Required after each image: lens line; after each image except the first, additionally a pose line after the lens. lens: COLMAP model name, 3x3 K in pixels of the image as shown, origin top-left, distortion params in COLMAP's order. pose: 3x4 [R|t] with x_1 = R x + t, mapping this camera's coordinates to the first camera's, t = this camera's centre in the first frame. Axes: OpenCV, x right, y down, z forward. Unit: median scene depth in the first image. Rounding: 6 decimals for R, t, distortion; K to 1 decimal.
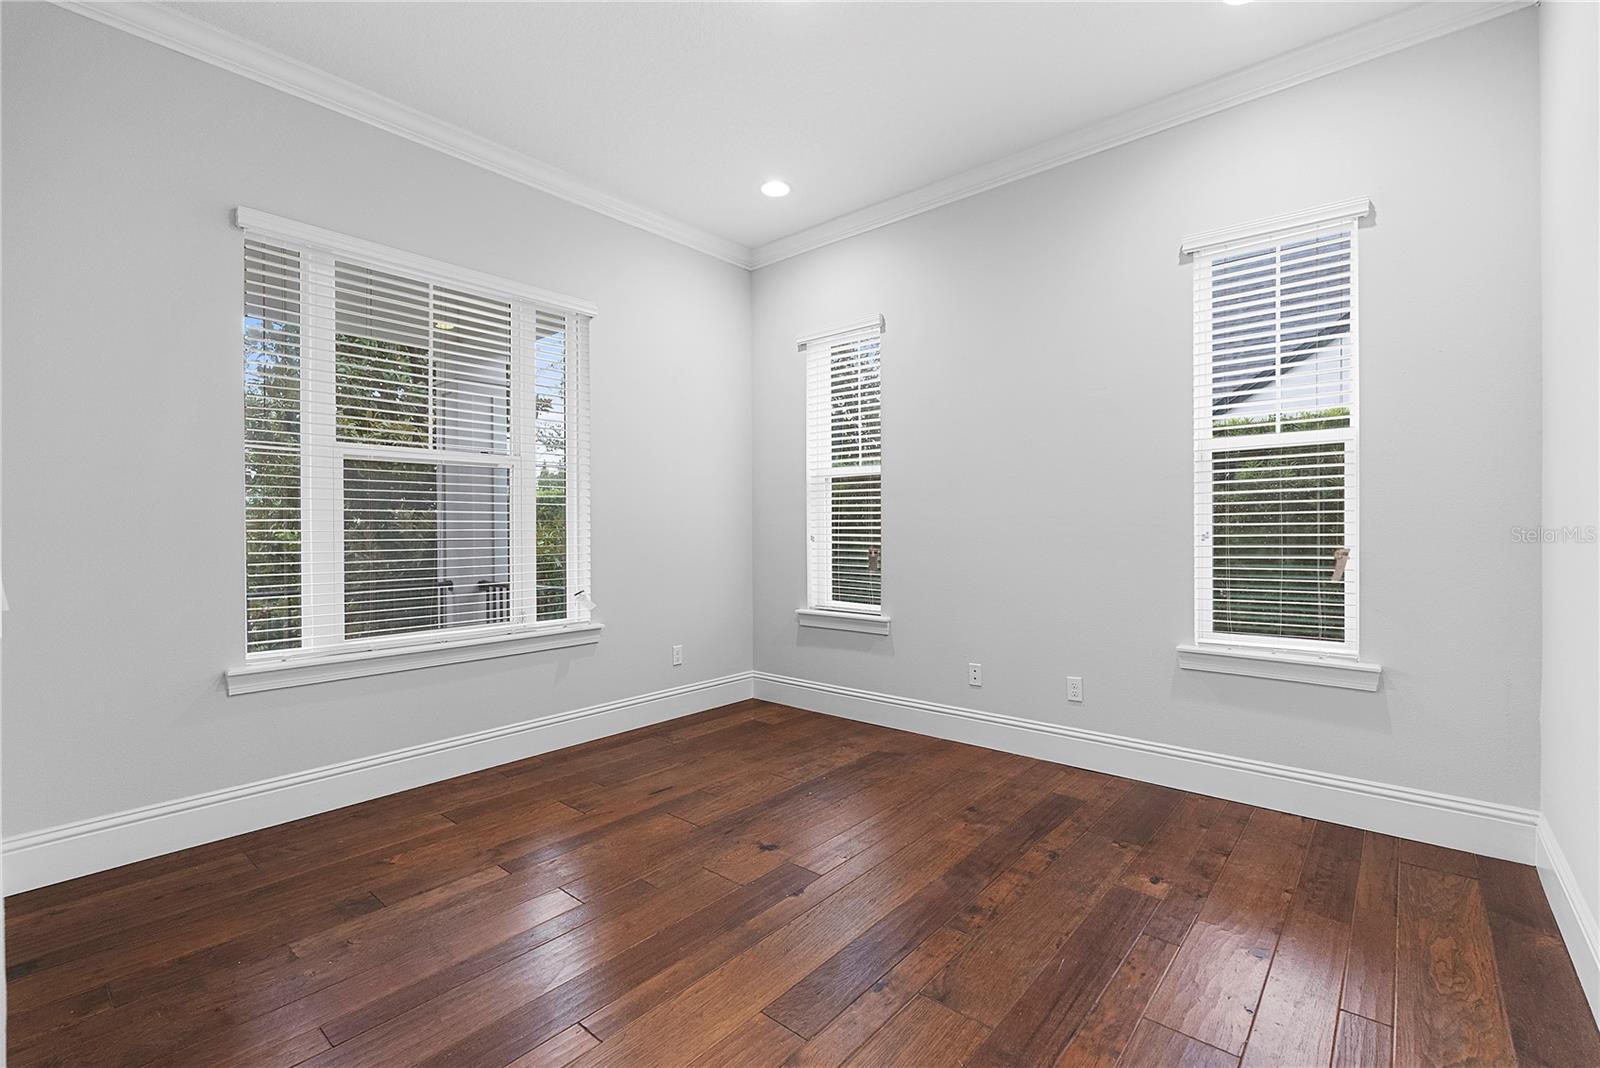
lens RADIAL K [[708.8, 0, 795.4], [0, 708.8, 529.8], [0, 0, 1]] dist [-0.005467, 0.000769]
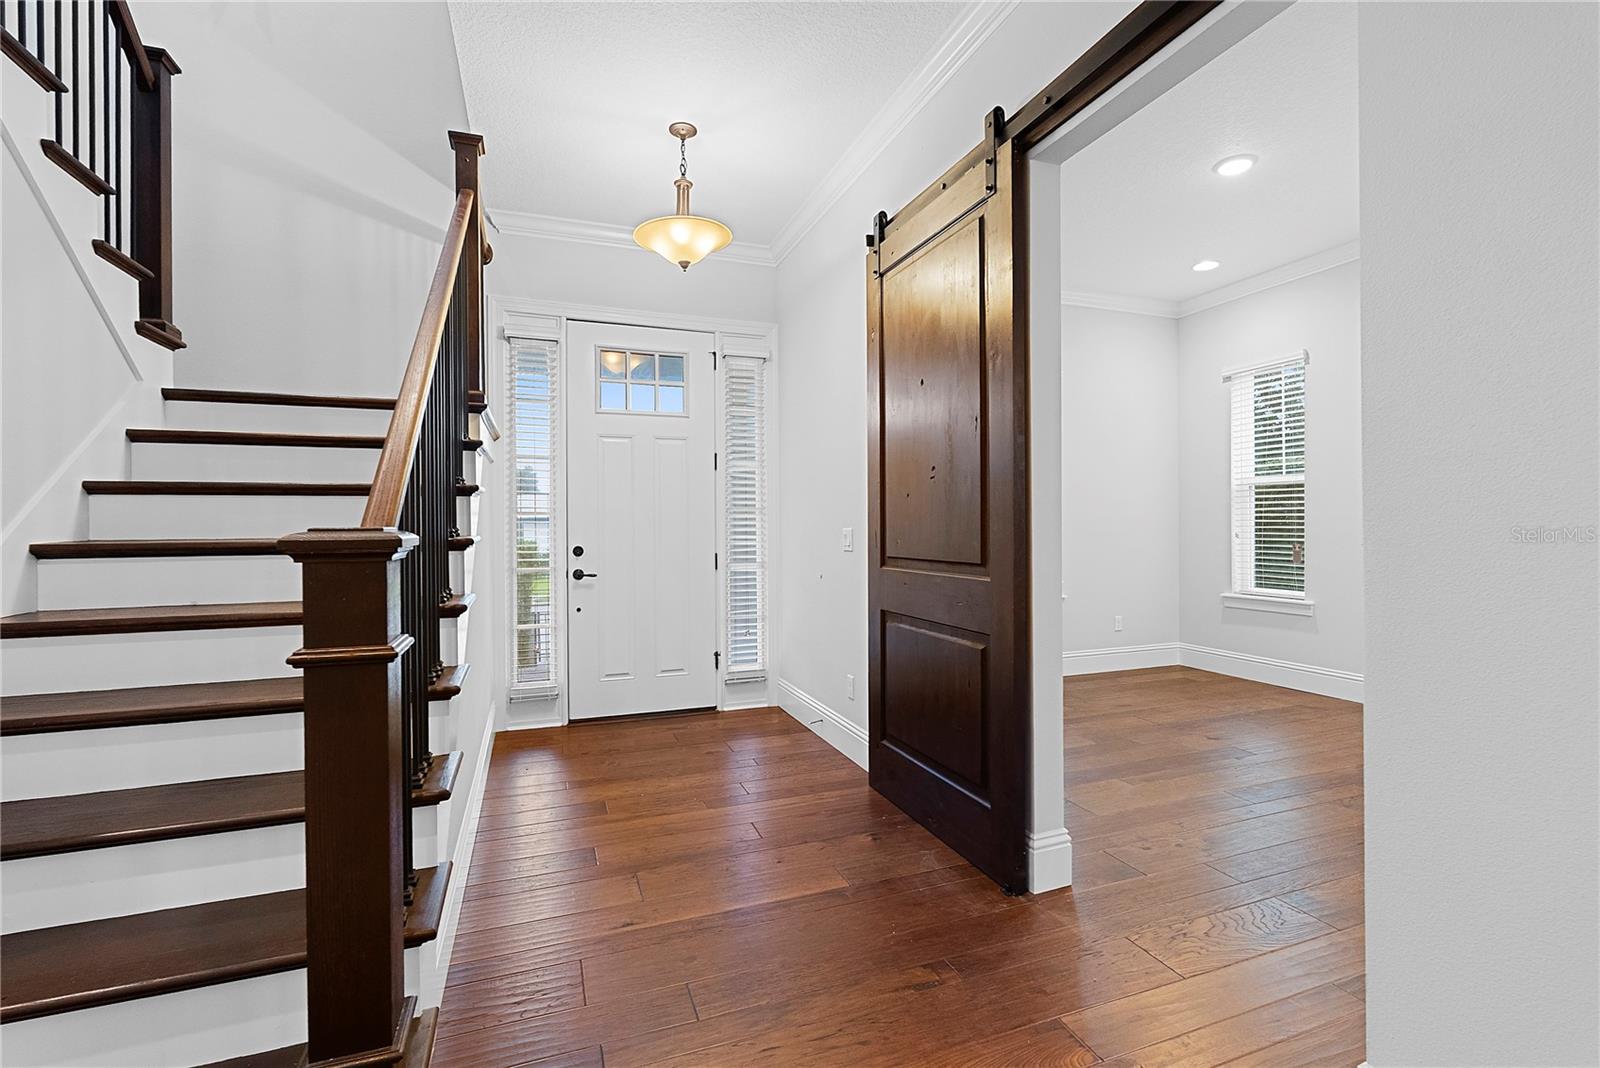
lens RADIAL K [[708.8, 0, 801.1], [0, 708.8, 532.3], [0, 0, 1]] dist [-0.005467, 0.000769]
pose [[0.877657, 0.000576, -0.479288, -0.051610], [0.002972, 0.999974, 0.006645, -0.003955], [0.479280, -0.007256, 0.877632, -0.438796]]
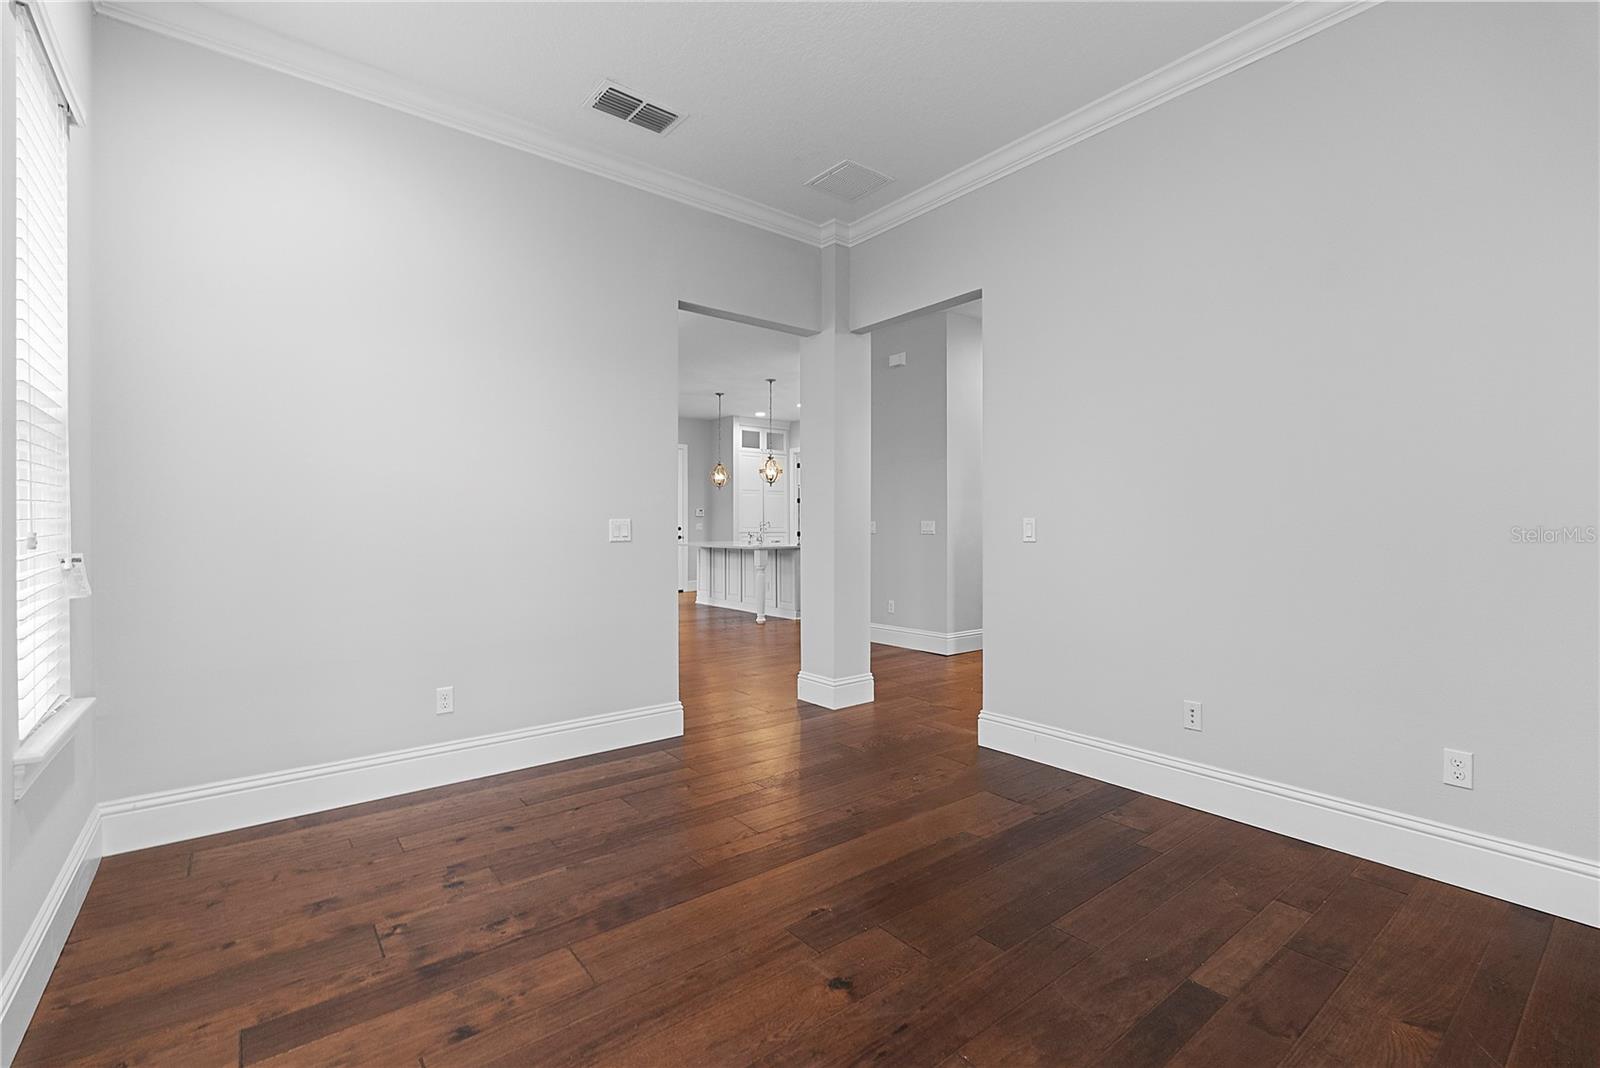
lens RADIAL K [[708.8, 0, 796.9], [0, 708.8, 527.1], [0, 0, 1]] dist [-0.005467, 0.000769]
pose [[-0.982878, 0.006390, 0.184145, -0.115988], [0.007427, 0.999960, 0.004942, -0.000909], [-0.184106, 0.006225, -0.982887, 1.550237]]
